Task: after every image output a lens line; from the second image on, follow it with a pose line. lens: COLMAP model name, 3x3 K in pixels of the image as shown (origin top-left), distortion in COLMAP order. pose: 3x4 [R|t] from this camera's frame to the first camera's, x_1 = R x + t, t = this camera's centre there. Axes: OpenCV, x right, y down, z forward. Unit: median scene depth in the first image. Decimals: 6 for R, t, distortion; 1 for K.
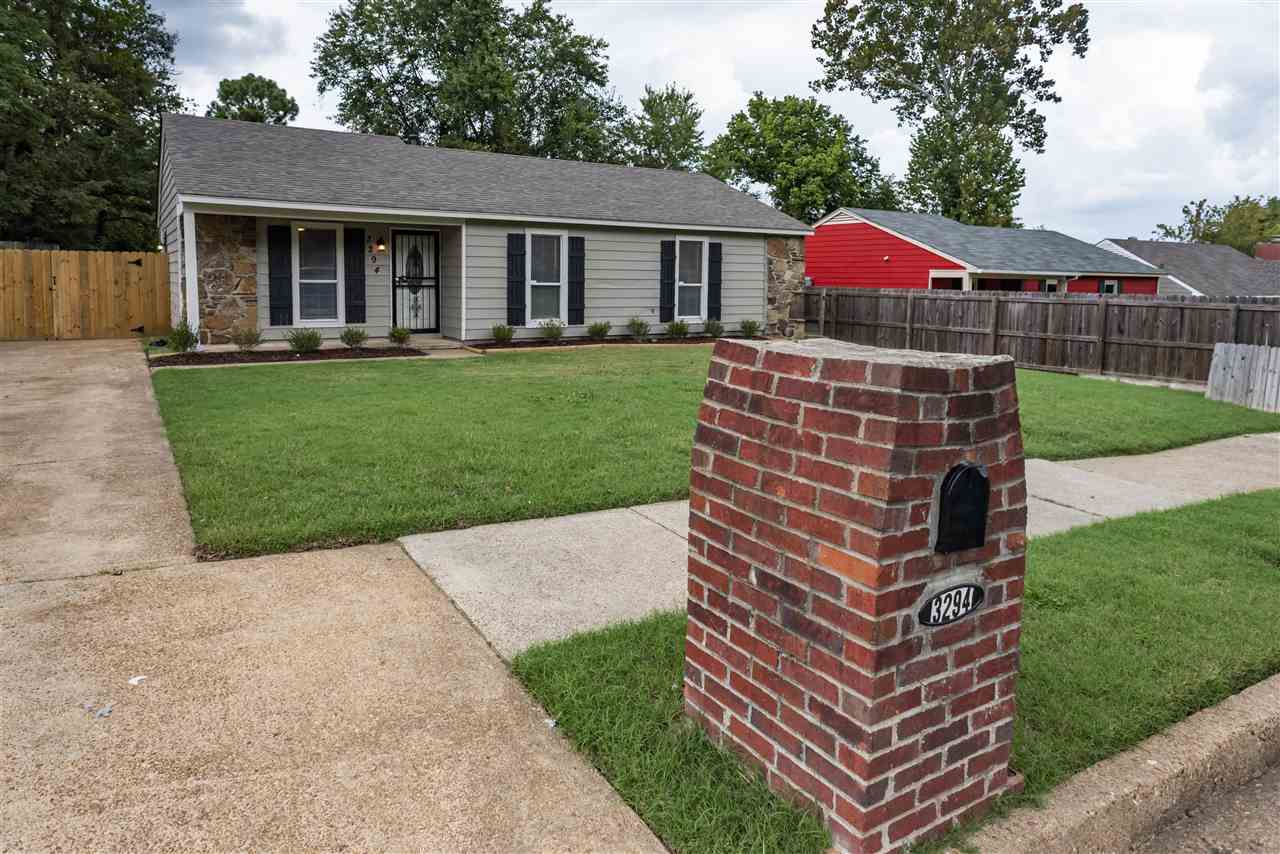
lens RADIAL K [[752.7, 0, 658.2], [0, 752.7, 329.8], [0, 0, 1]] dist [0.030673, -0.009920]
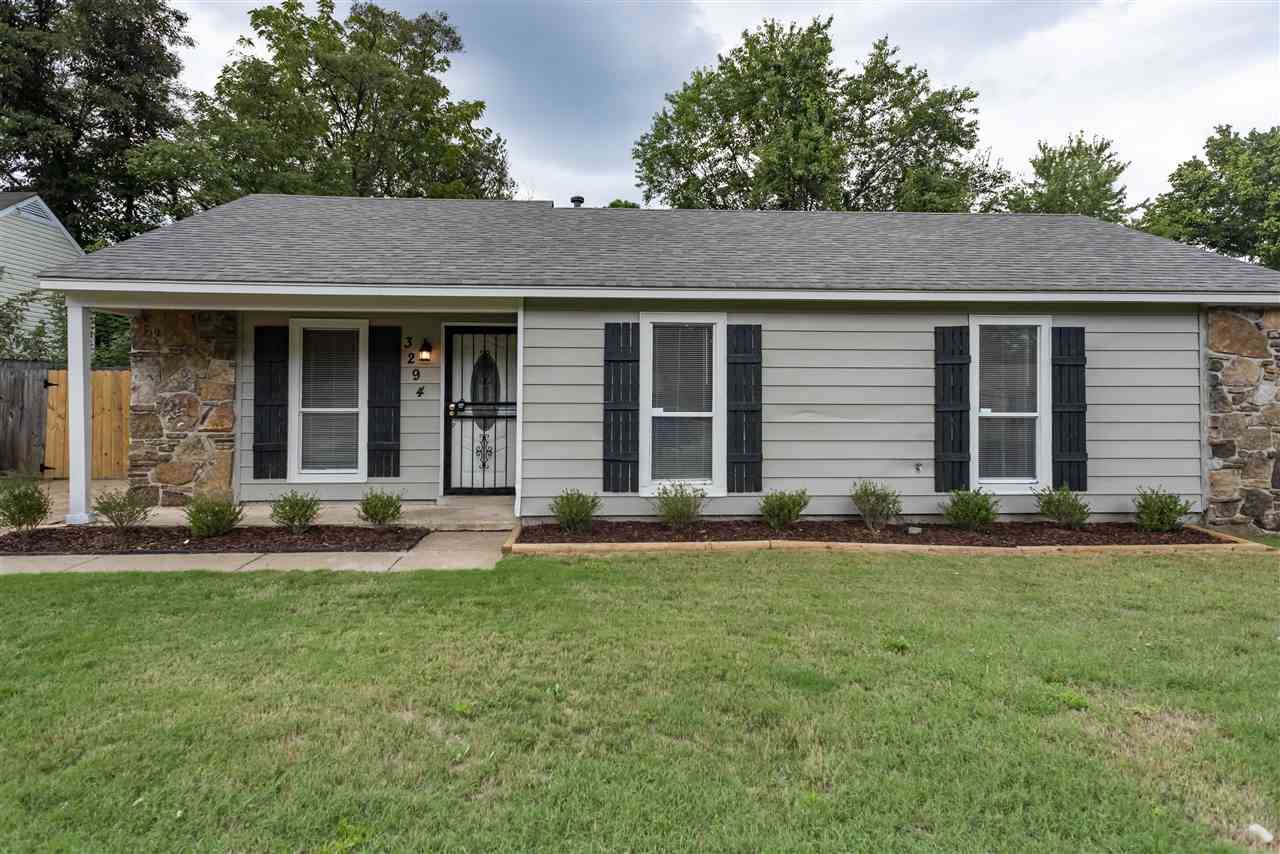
lens RADIAL K [[750.6, 0, 675.0], [0, 750.6, 376.1], [0, 0, 1]] dist [0.024589, -0.013118]
pose [[0.869793, -0.016737, -0.493133, 0.089395], [-0.027788, 0.996177, -0.082823, -0.035464], [0.492633, 0.085742, 0.866003, 0.434734]]
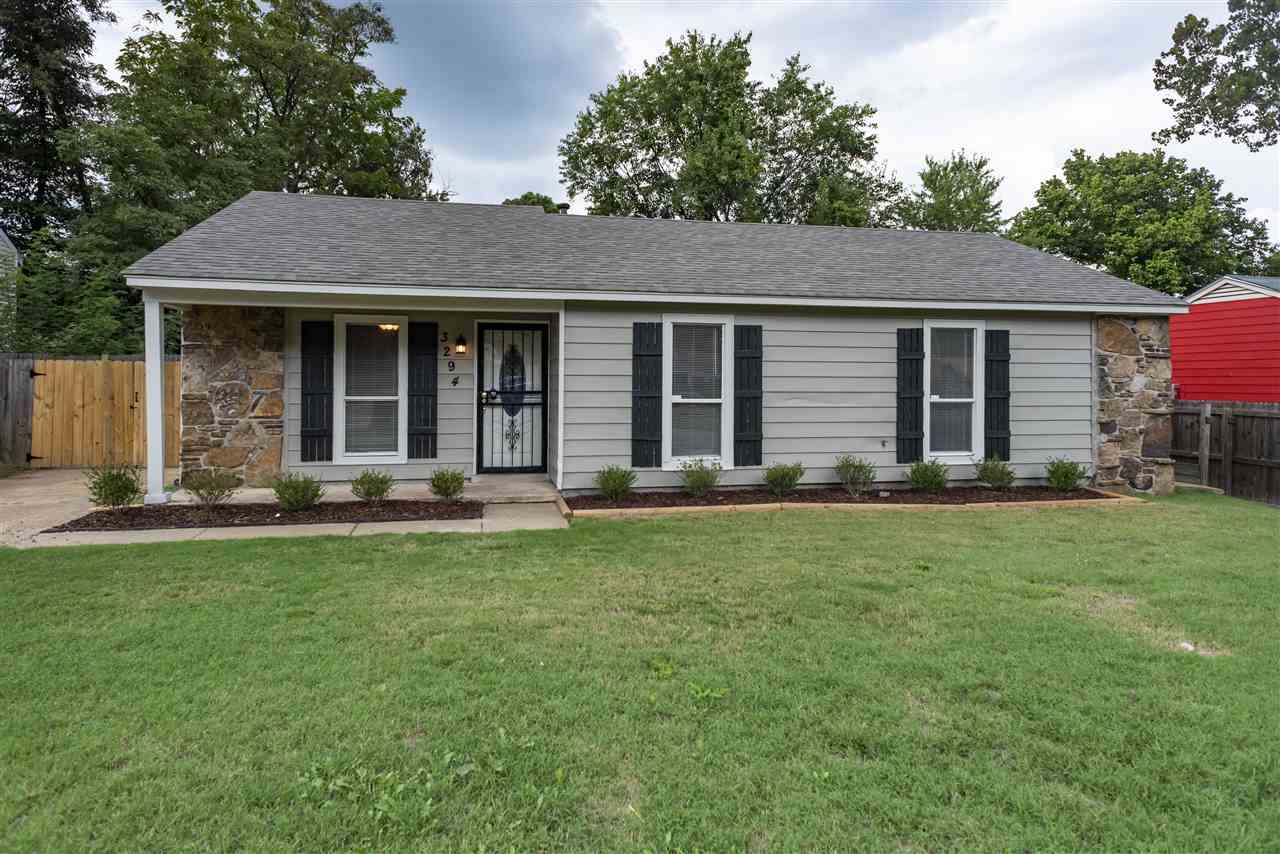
lens RADIAL K [[750.6, 0, 673.1], [0, 750.6, 373.4], [0, 0, 1]] dist [0.024589, -0.013118]
pose [[0.933139, -0.010718, -0.359355, 0.047624], [-0.018686, 0.996759, -0.078250, -0.027667], [0.359029, 0.079733, 0.929914, 0.330931]]
